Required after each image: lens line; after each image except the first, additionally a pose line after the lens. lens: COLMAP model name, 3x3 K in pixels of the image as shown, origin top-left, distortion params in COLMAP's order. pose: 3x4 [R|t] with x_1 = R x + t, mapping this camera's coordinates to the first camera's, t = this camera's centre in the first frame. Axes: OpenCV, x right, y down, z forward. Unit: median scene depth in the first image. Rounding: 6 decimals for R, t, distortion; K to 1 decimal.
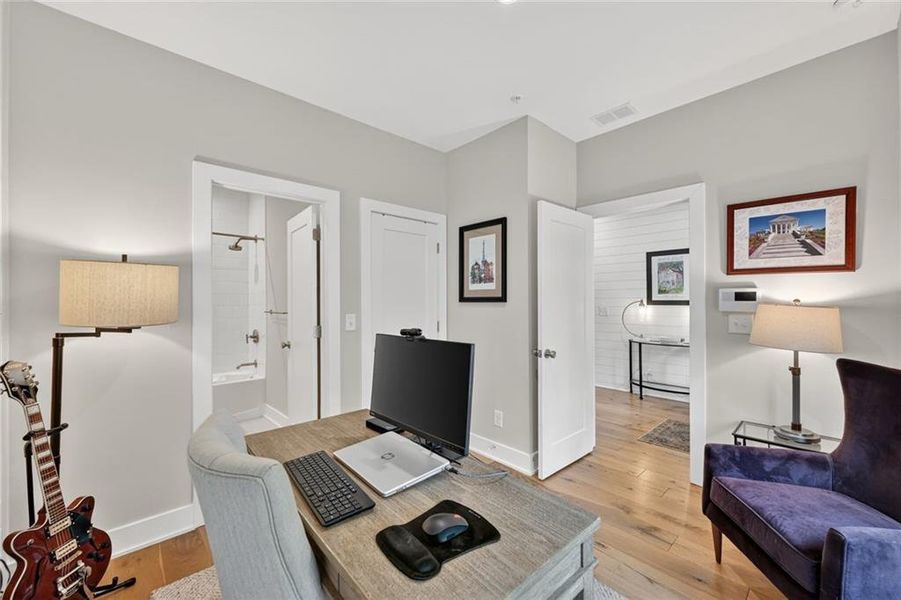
lens RADIAL K [[358.7, 0, 448.5], [0, 358.7, 300.3], [0, 0, 1]] dist [-0.001070, -0.000007]
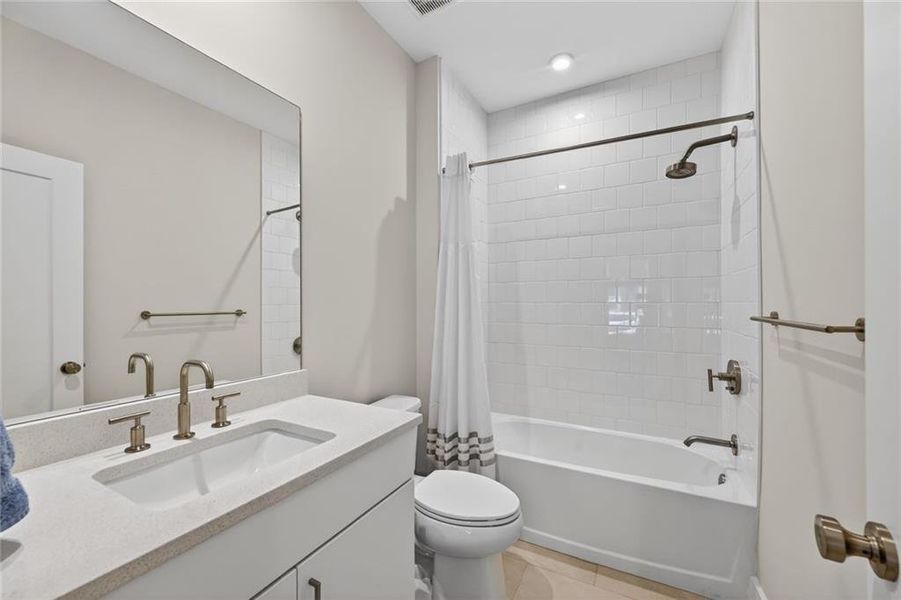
lens RADIAL K [[358.7, 0, 448.5], [0, 358.7, 301.4], [0, 0, 1]] dist [-0.001070, -0.000007]
pose [[0.332975, 0.000026, -0.942936, -0.410381], [0.005261, 0.999984, 0.001886, 0.019926], [0.942921, -0.005589, 0.332970, 0.873501]]
